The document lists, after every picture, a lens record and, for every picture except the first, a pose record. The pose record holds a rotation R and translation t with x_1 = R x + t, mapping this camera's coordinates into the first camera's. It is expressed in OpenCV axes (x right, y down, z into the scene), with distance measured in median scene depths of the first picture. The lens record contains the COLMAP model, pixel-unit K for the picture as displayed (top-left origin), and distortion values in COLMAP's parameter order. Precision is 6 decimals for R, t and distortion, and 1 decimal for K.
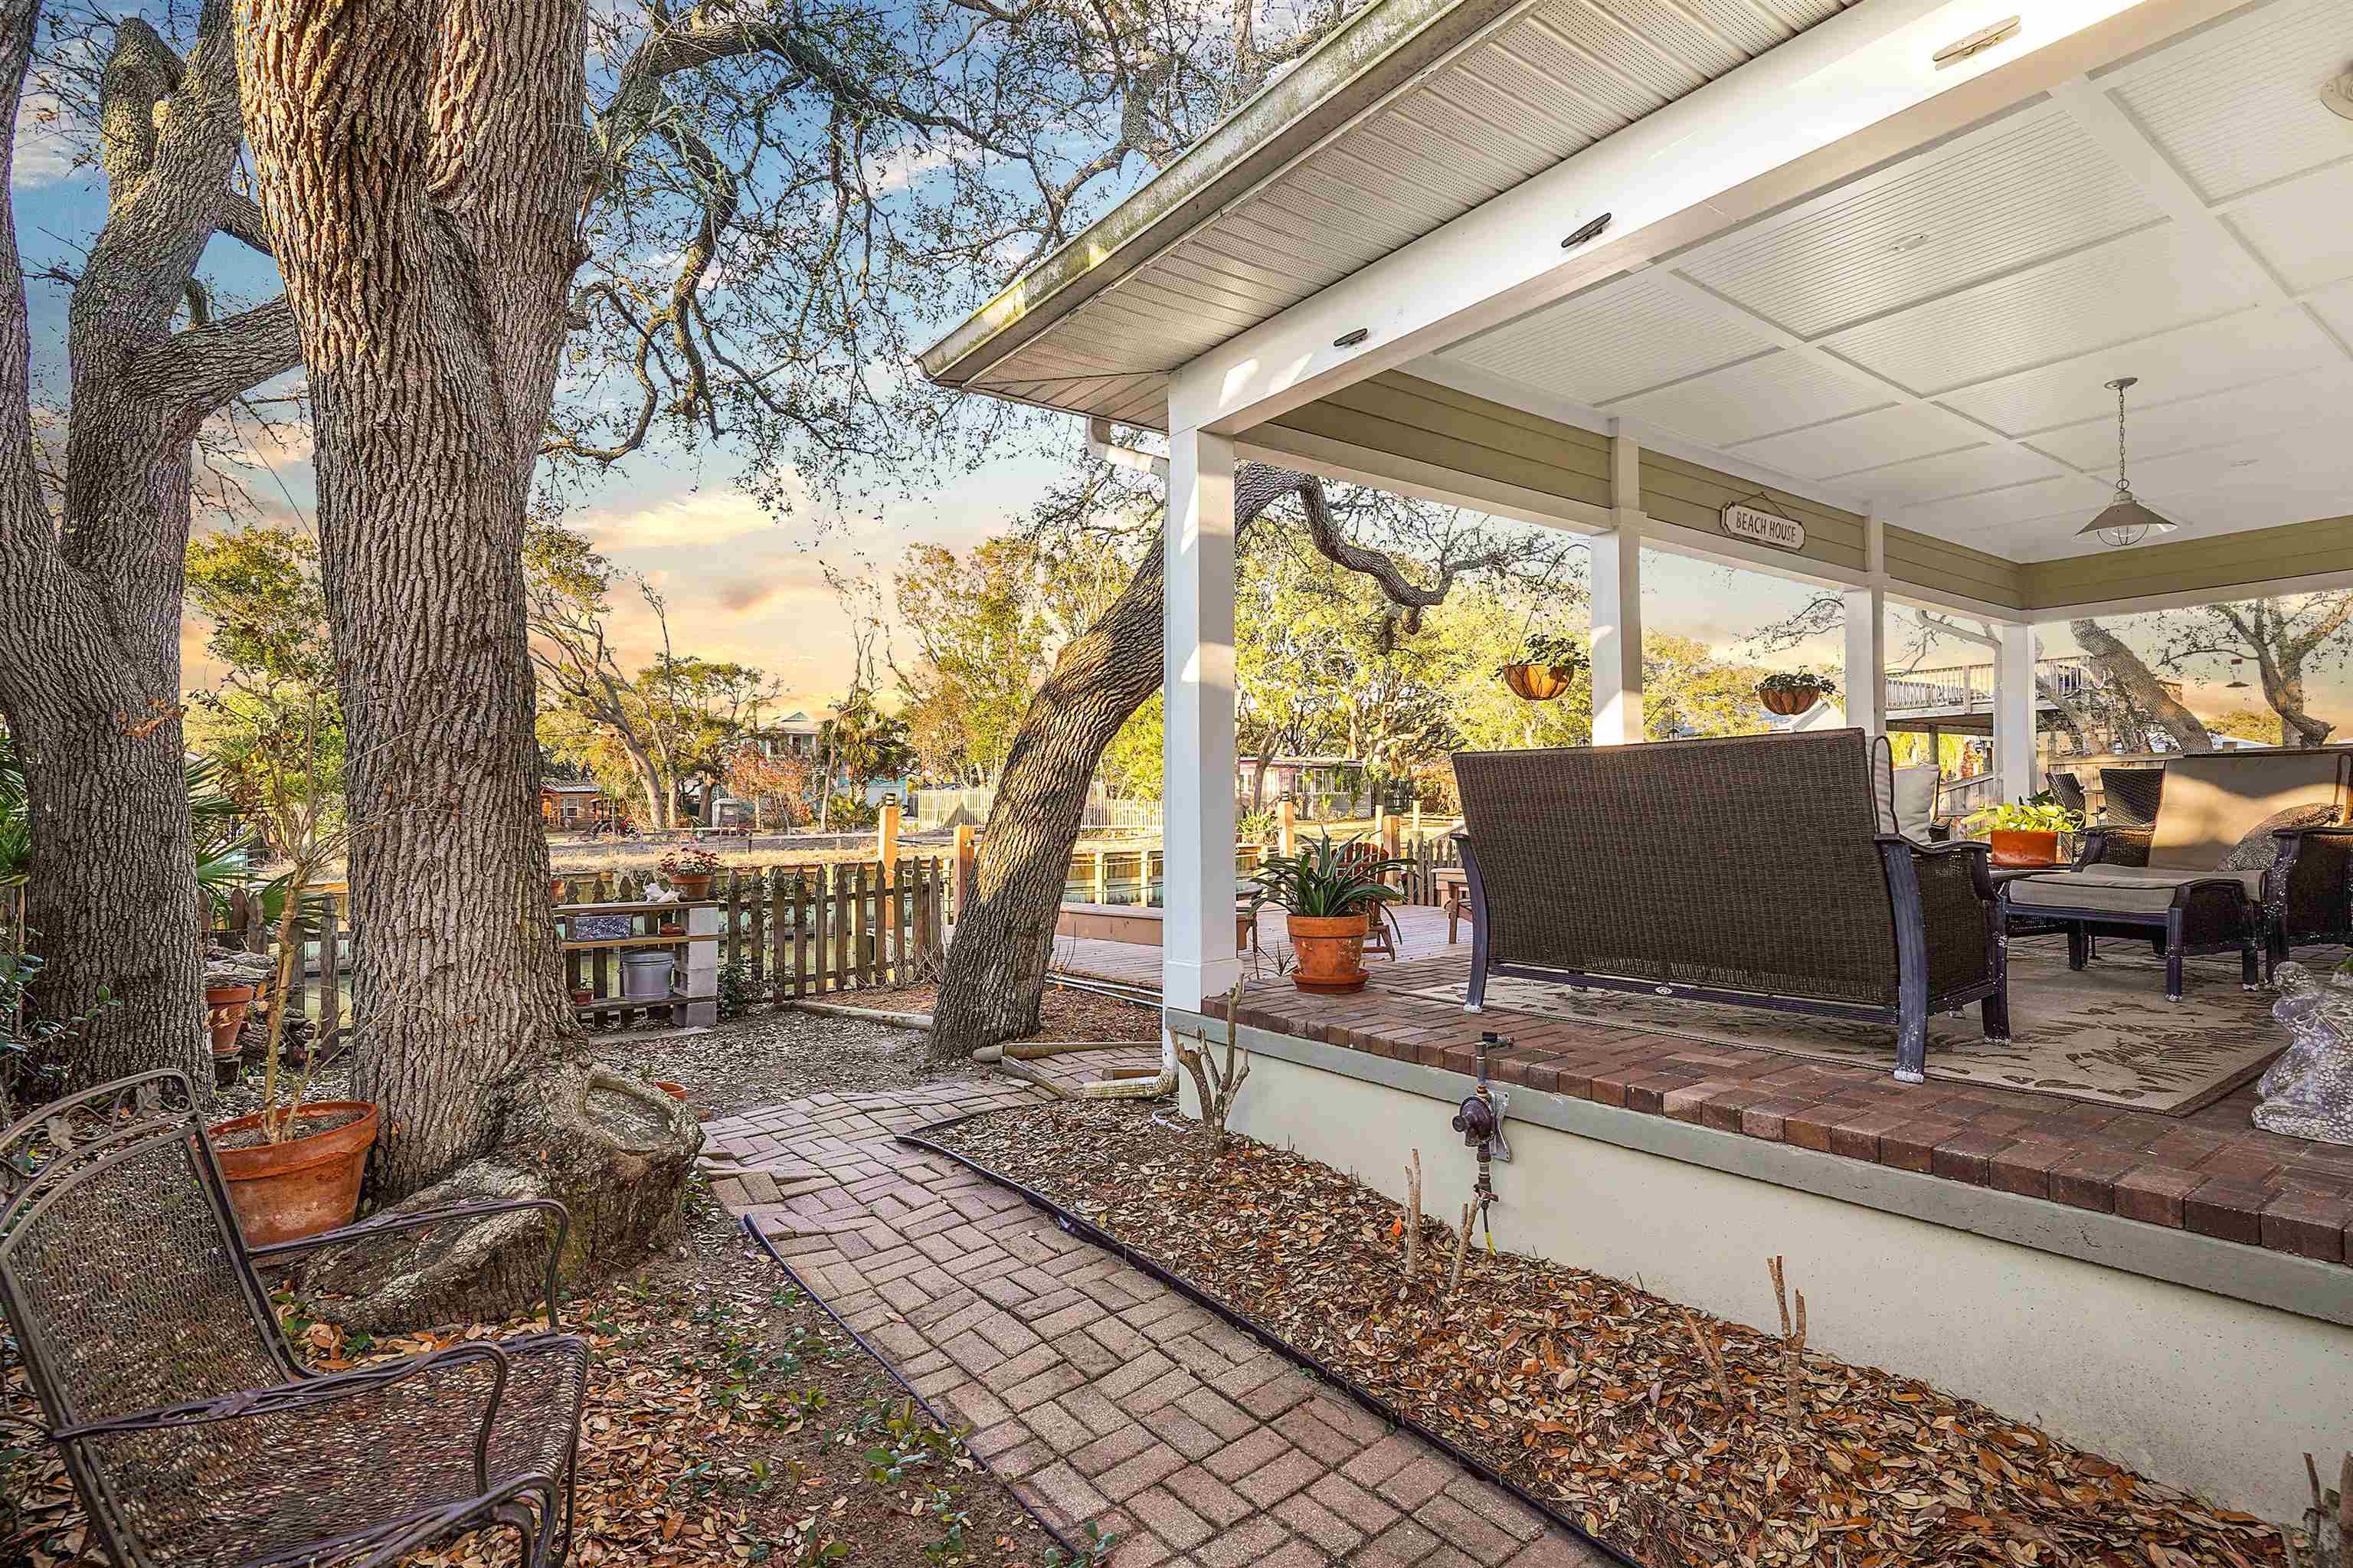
lens RADIAL K [[1144.9, 0, 1184.7], [0, 1144.9, 790.2], [0, 0, 1]] dist [-0.001873, -0.000215]
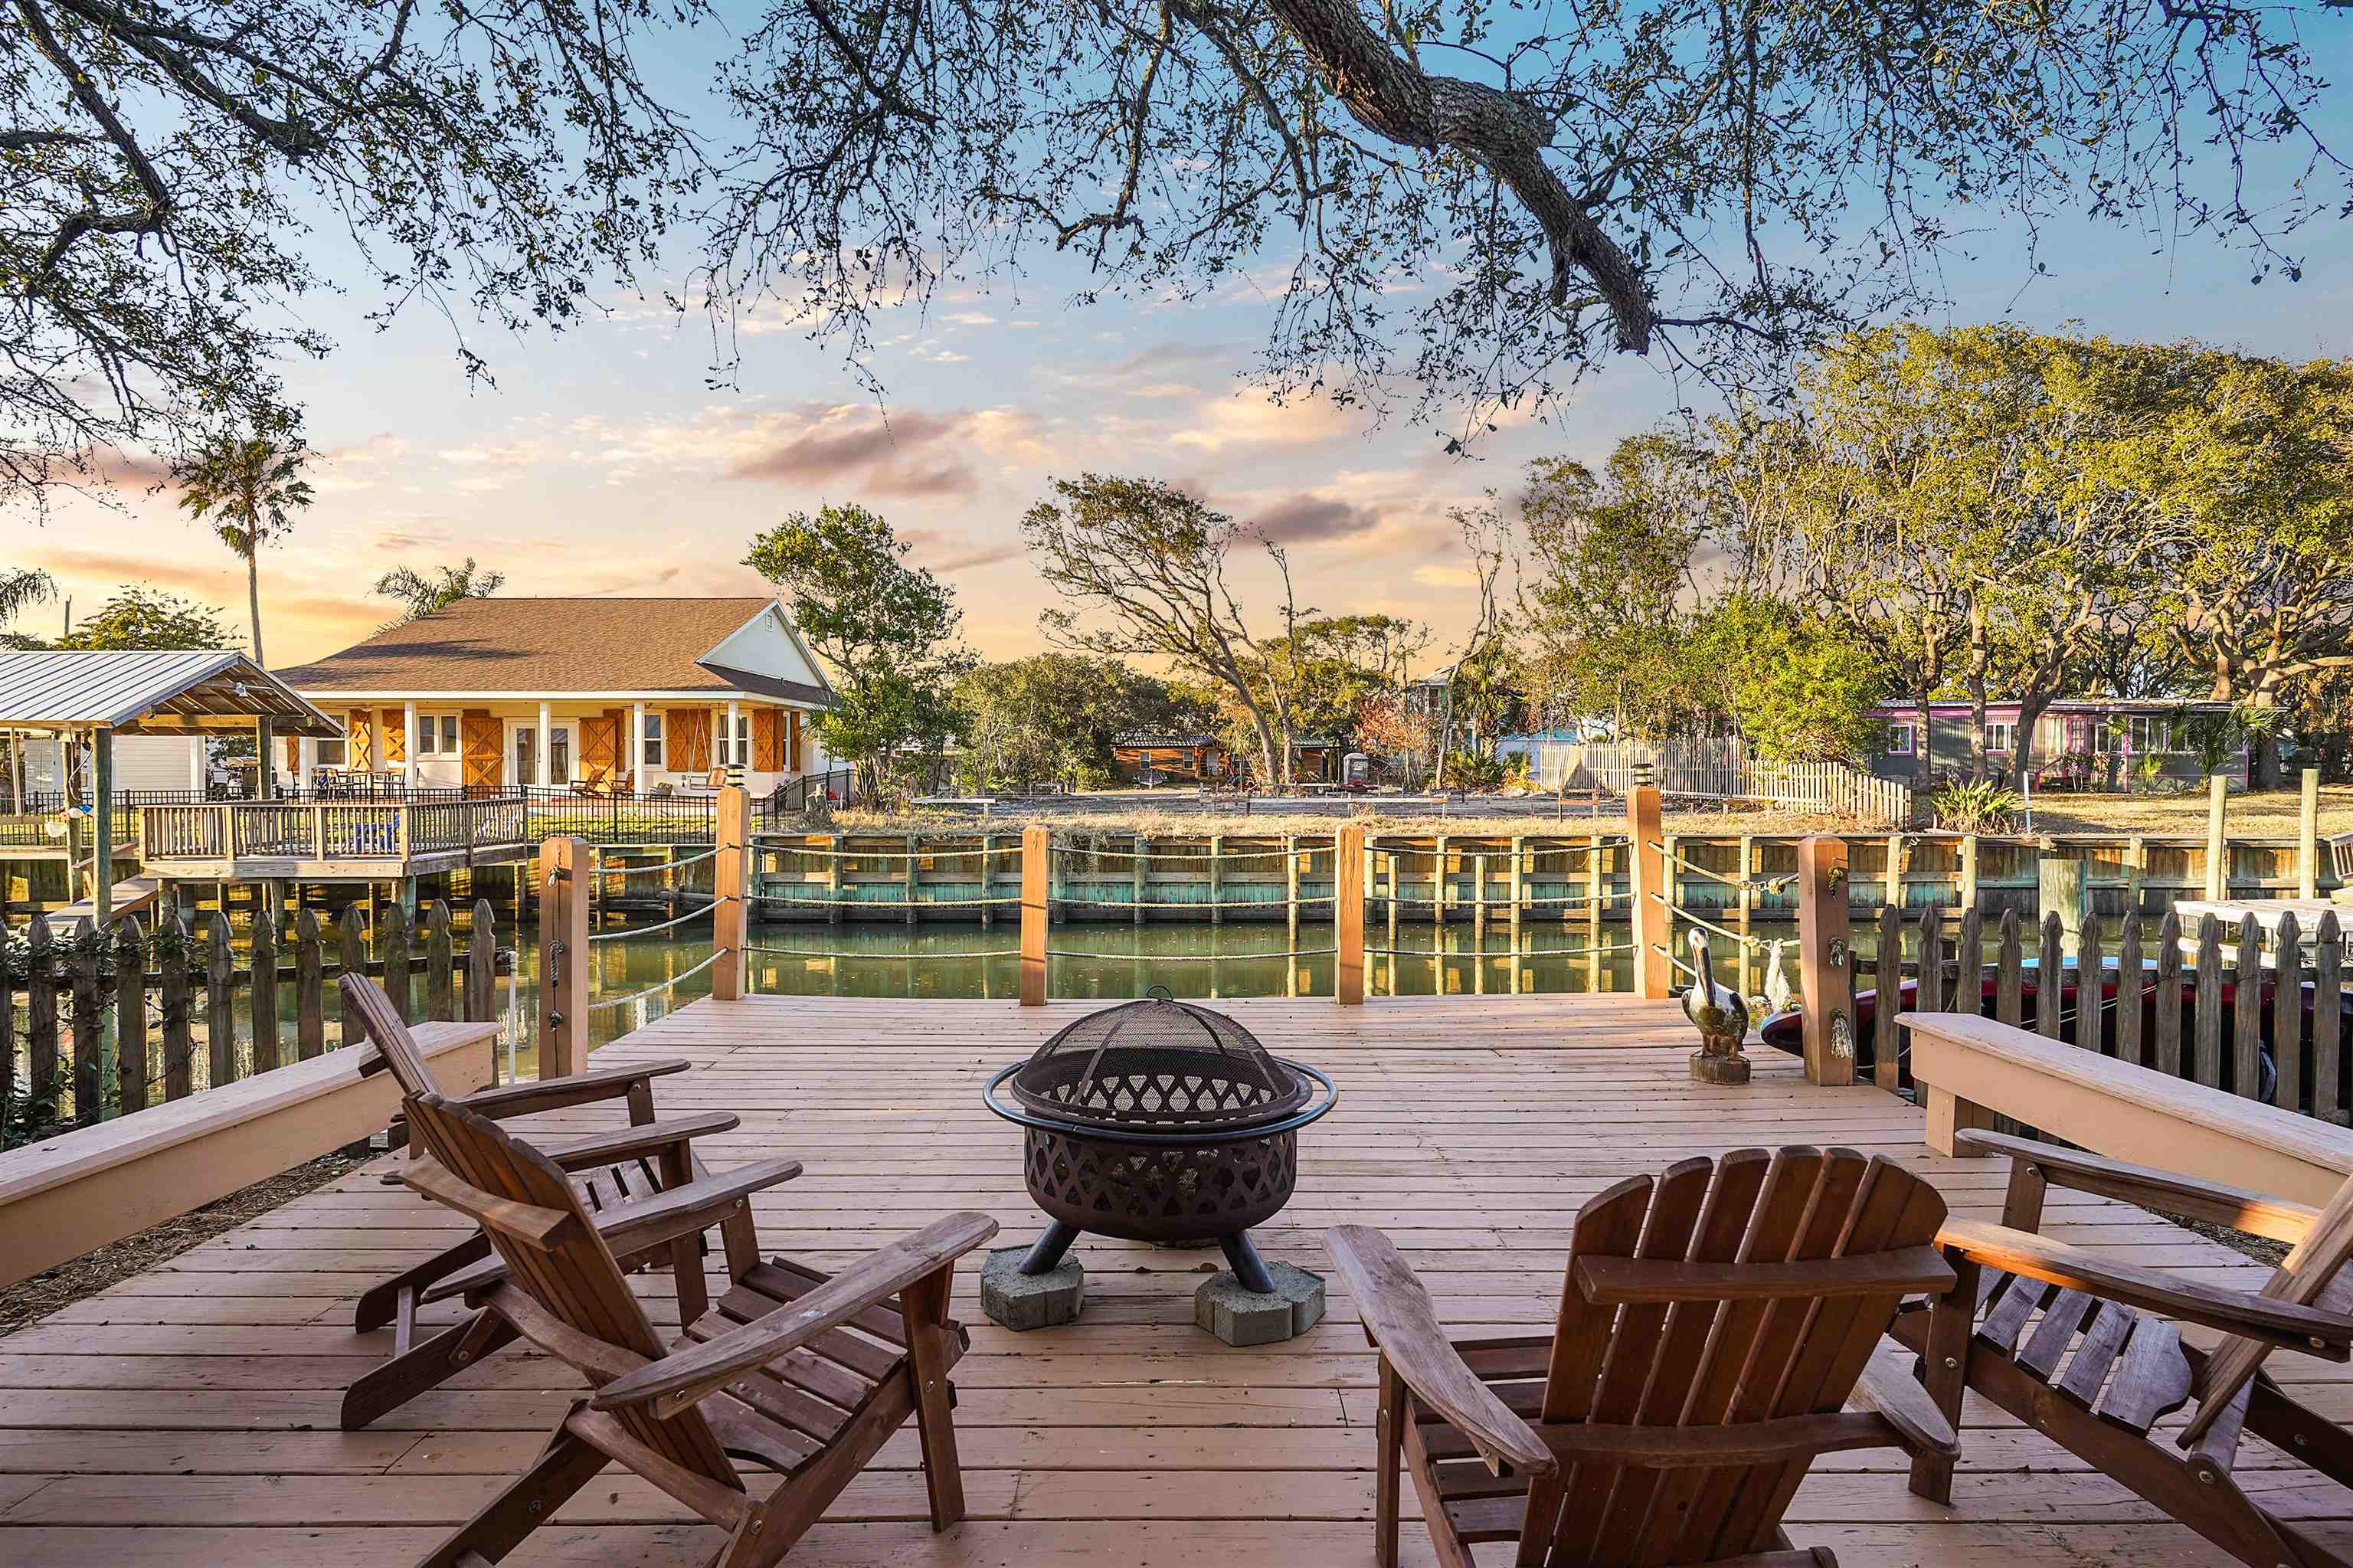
lens RADIAL K [[1144.9, 0, 1175.2], [0, 1144.9, 774.6], [0, 0, 1]] dist [-0.001873, -0.000215]
pose [[0.809258, 0.018248, -0.587169, 0.052807], [-0.001908, 0.999594, 0.028436, -0.001884], [0.587450, -0.021891, 0.808964, 0.132530]]
